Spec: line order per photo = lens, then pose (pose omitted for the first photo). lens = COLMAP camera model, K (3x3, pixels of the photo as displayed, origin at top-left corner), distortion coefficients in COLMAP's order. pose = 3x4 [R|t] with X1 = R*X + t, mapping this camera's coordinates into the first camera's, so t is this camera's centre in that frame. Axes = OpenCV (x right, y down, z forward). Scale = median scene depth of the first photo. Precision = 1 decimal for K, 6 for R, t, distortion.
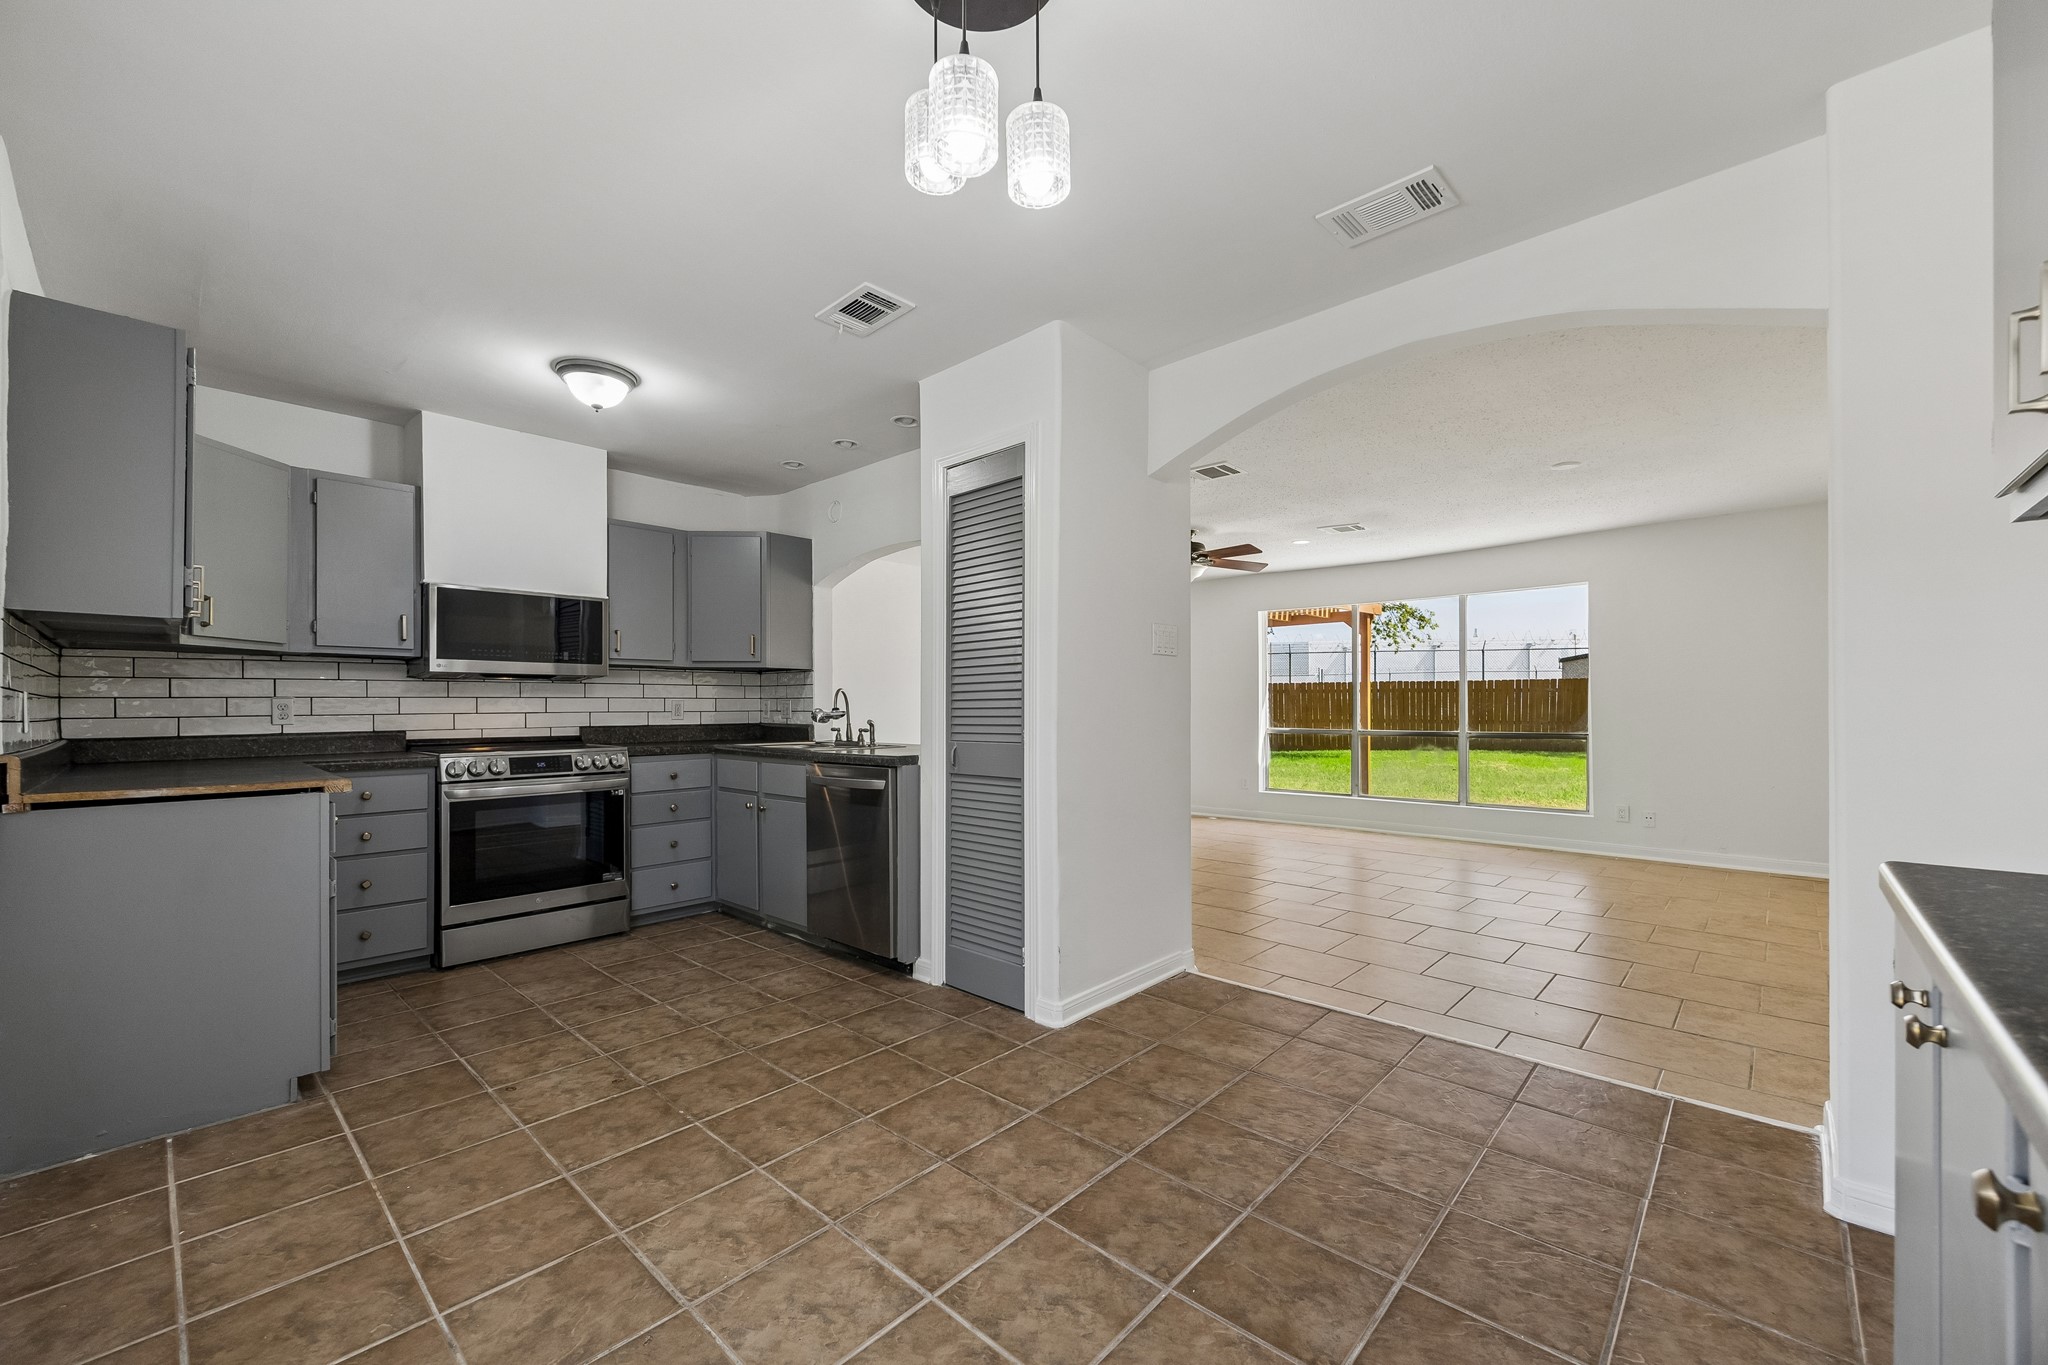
lens RADIAL K [[824.7, 0, 1051.4], [0, 824.7, 722.8], [0, 0, 1]] dist [0.002430, 0.000223]
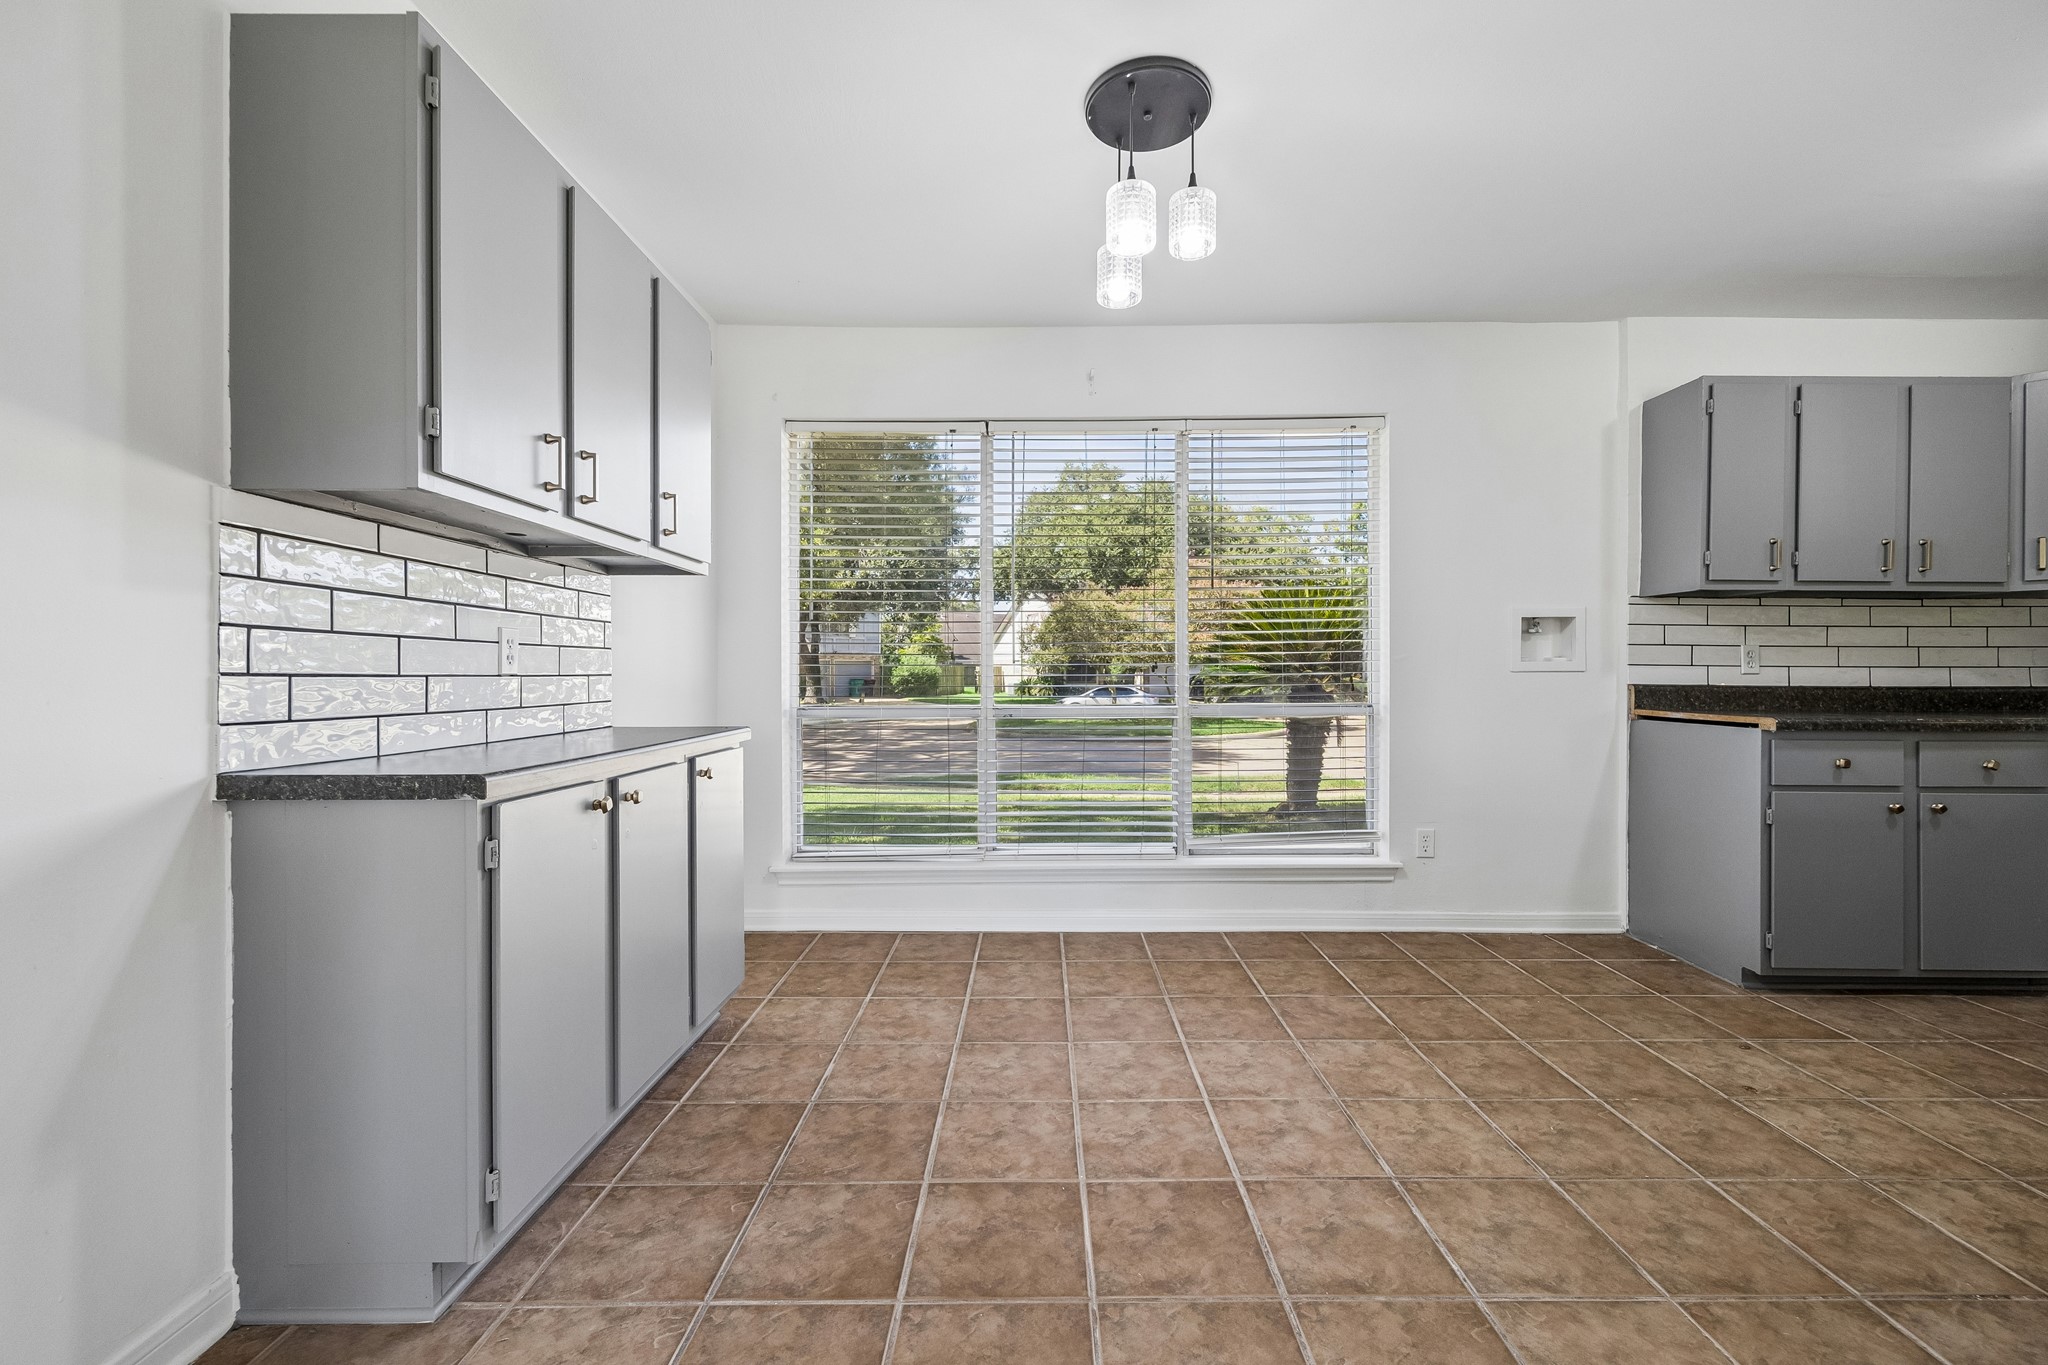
lens RADIAL K [[777.4, 0, 1032.7], [0, 777.4, 692.8], [0, 0, 1]] dist [0.000435, 0.000163]
pose [[-0.753539, 0.022170, -0.657029, 0.713069], [-0.010964, 0.998868, 0.046278, -0.004217], [0.657312, 0.042076, -0.752443, 1.425559]]
